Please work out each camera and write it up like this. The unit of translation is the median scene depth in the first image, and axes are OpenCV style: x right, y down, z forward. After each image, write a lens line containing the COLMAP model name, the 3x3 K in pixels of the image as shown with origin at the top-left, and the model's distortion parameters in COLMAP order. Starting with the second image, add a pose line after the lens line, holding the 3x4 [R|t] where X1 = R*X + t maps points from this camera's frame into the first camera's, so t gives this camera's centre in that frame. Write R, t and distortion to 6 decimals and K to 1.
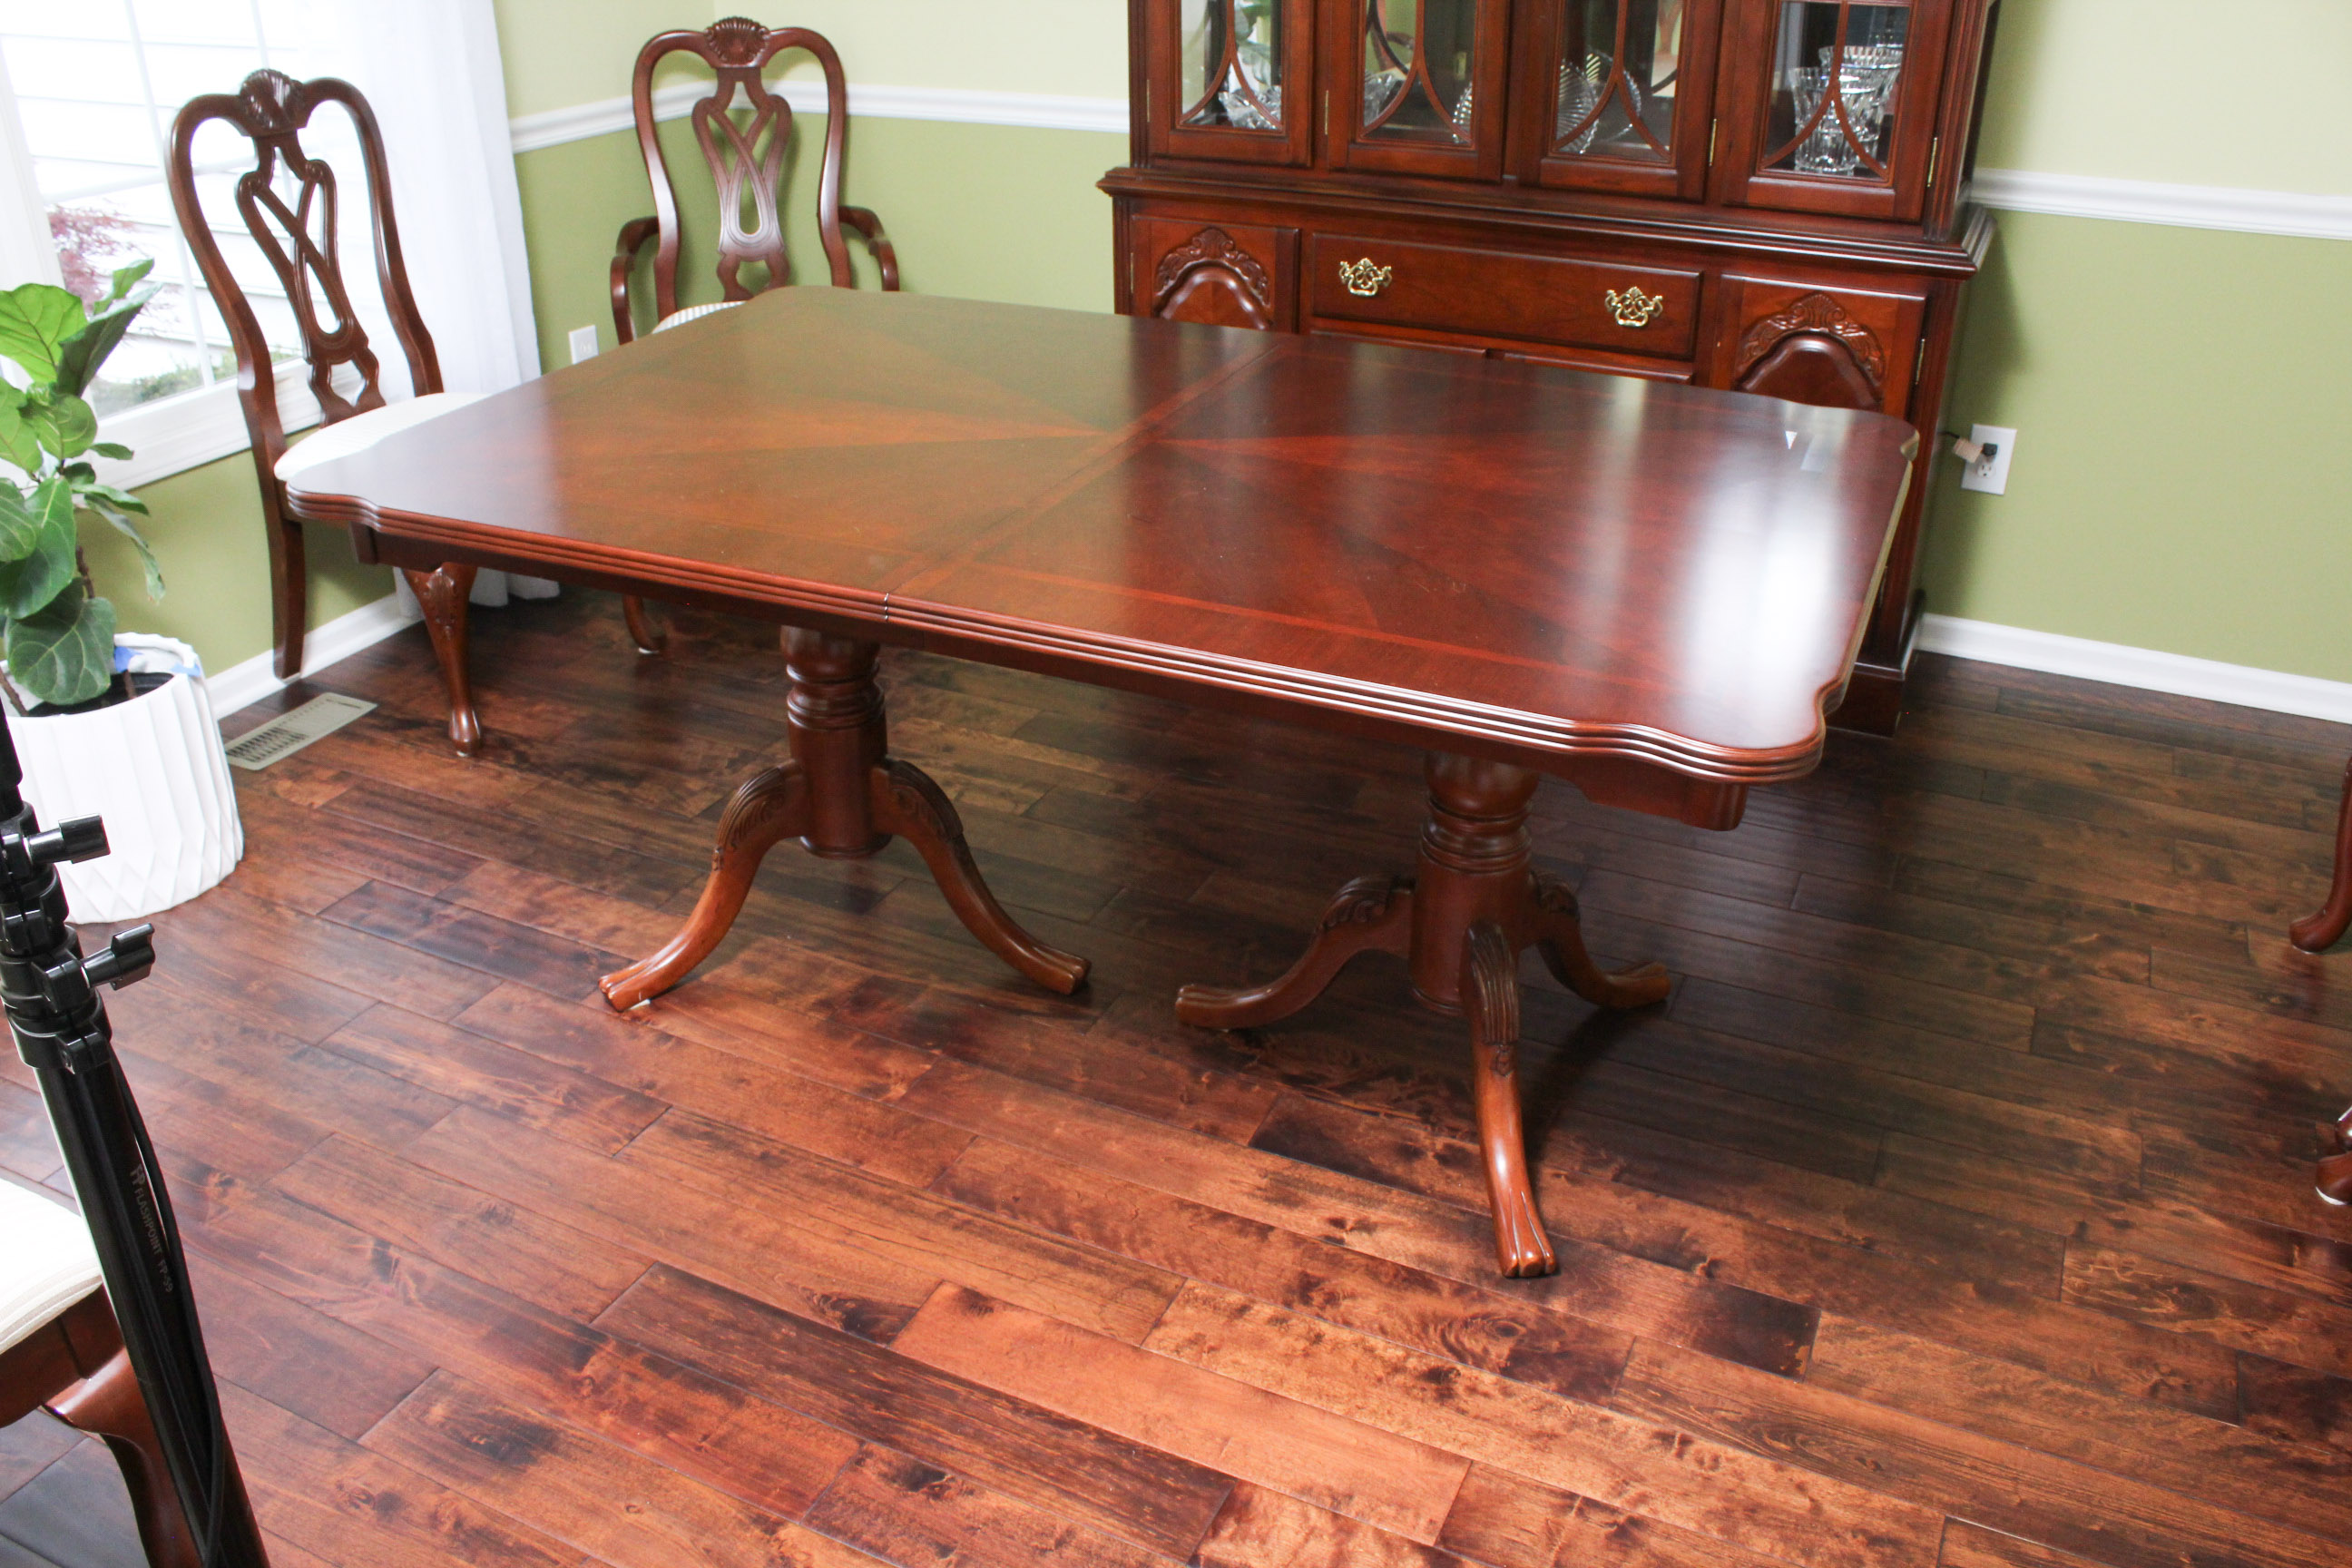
lens RADIAL K [[1940.5, 0, 1176.0], [0, 1940.5, 784.0], [0, 0, 1]] dist [-0.168820, 0.138514]
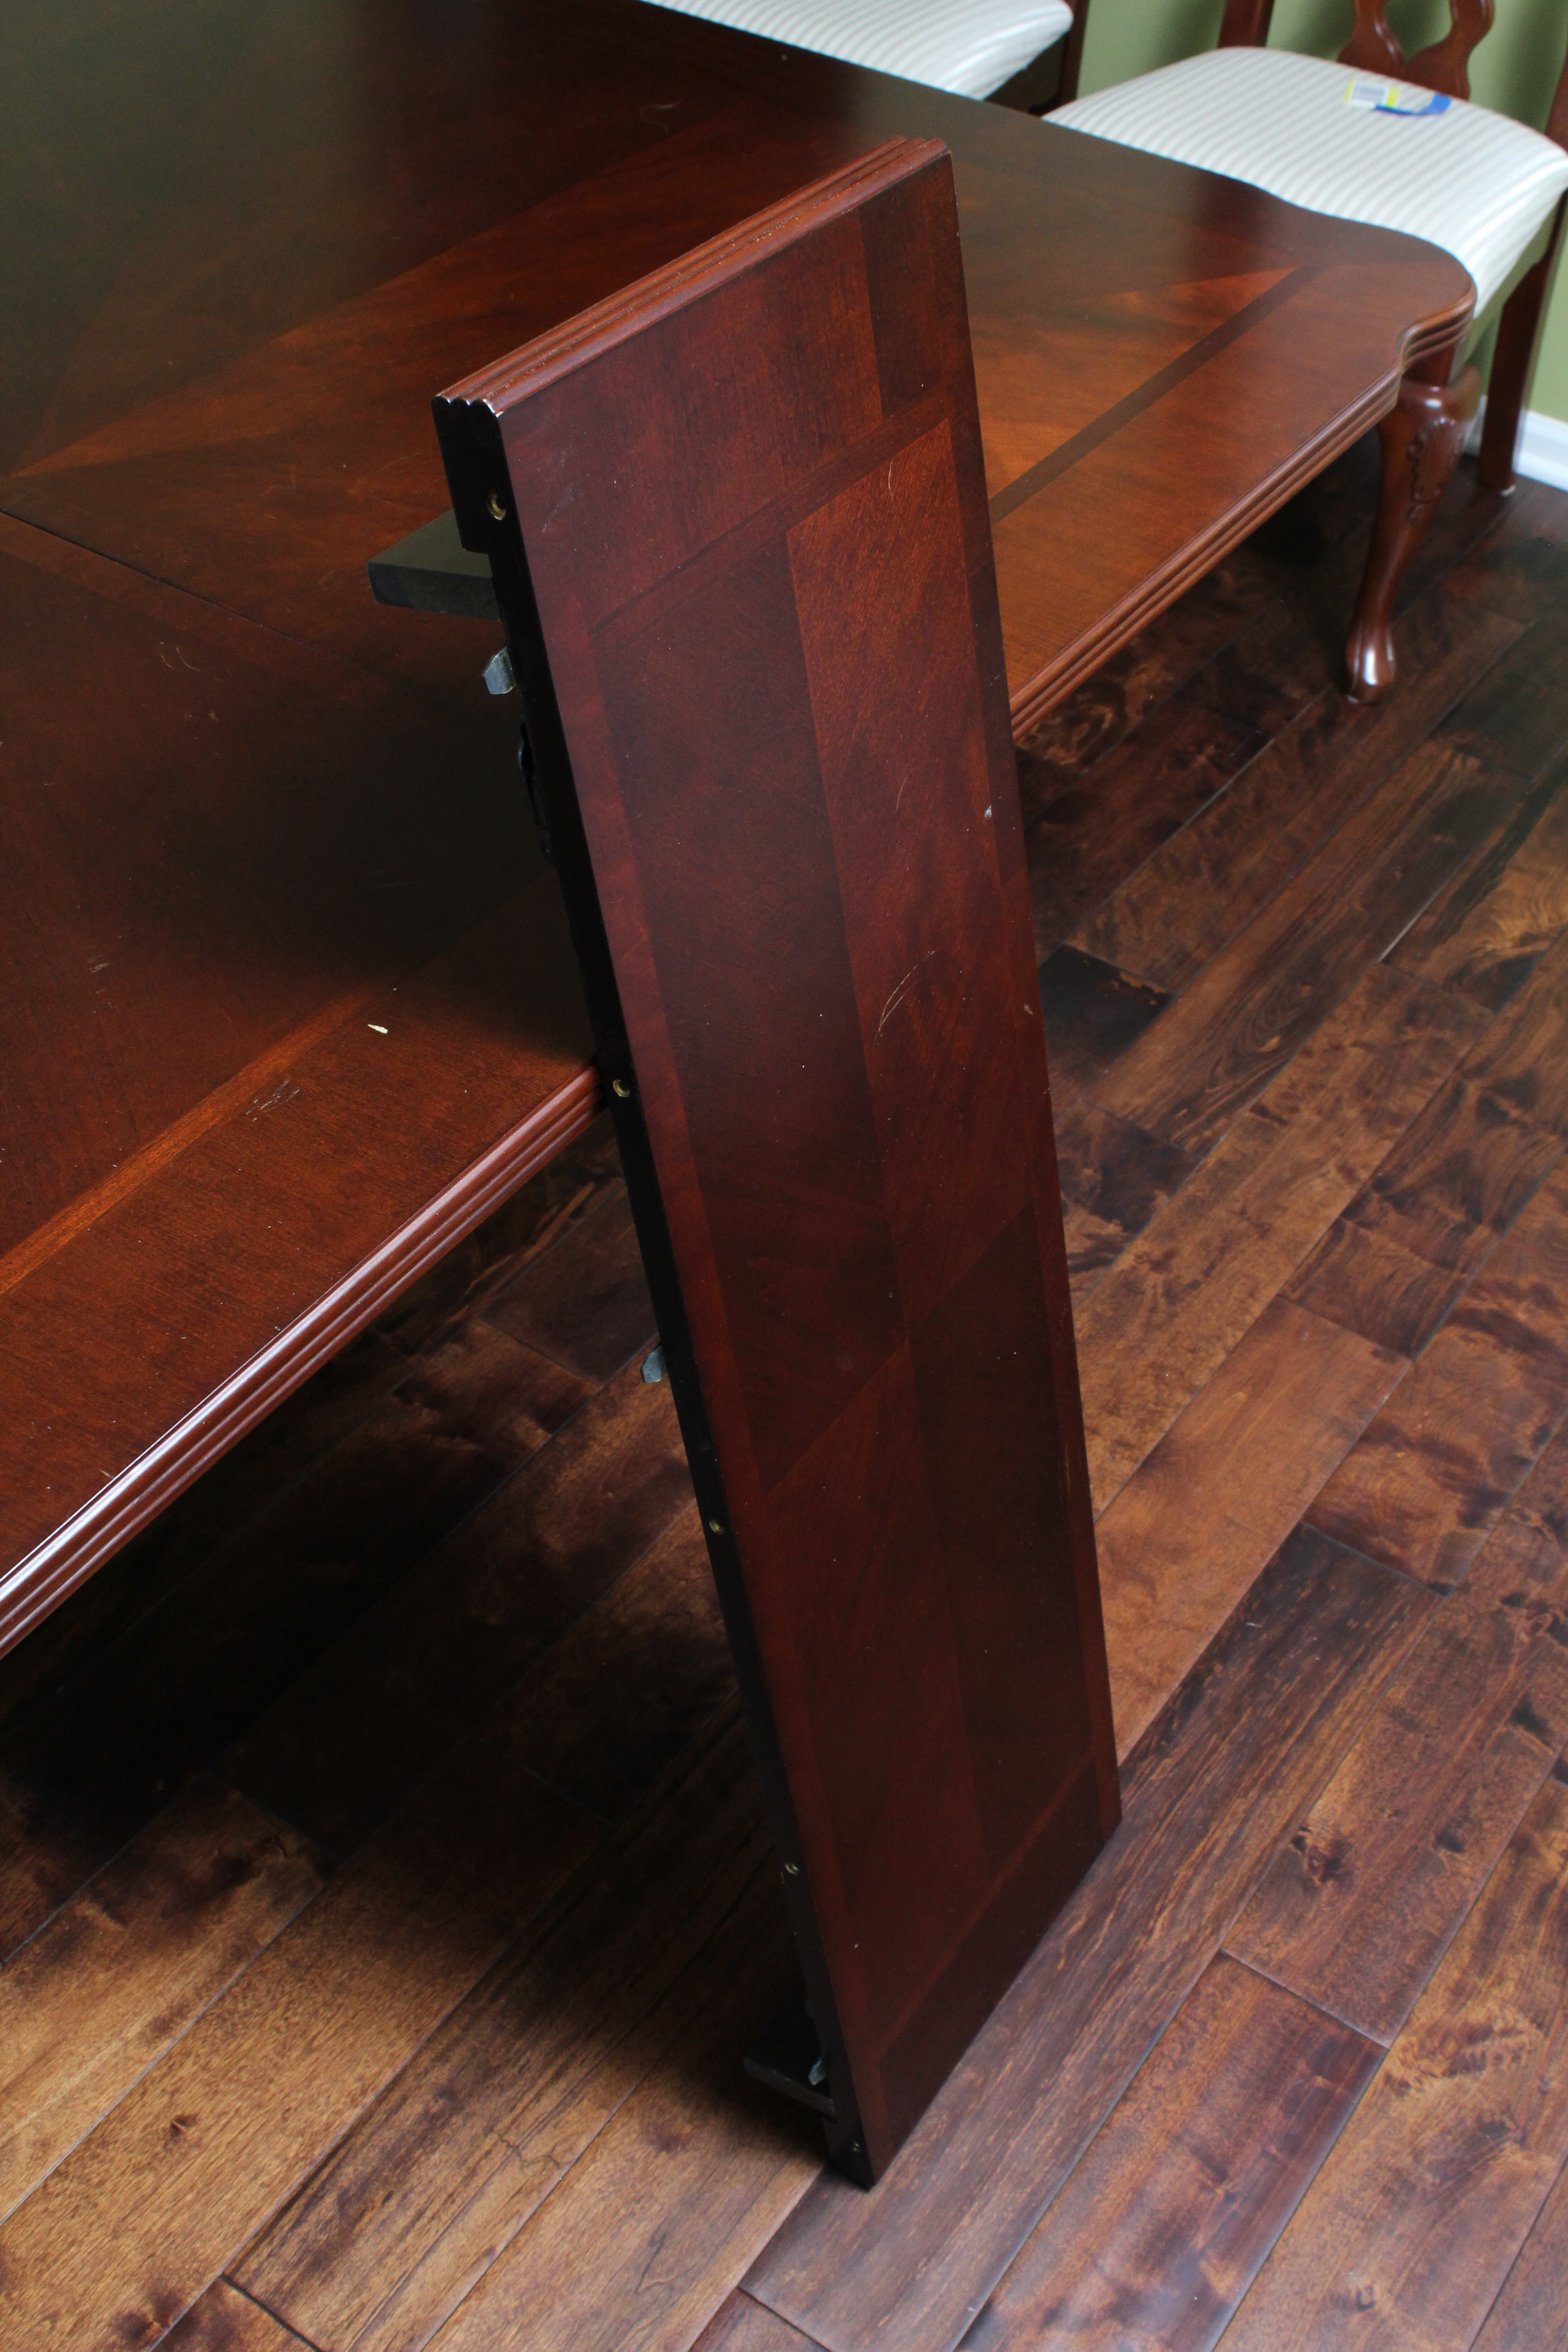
lens RADIAL K [[2631.0, 0, 784.0], [0, 2631.0, 1176.0], [0, 0, 1]] dist [-0.107574, 0.136715]
pose [[0.165437, -0.675950, 0.718138, -0.542464], [0.406837, 0.710103, 0.574664, -0.341219], [-0.898396, 0.197094, 0.392478, 0.622746]]
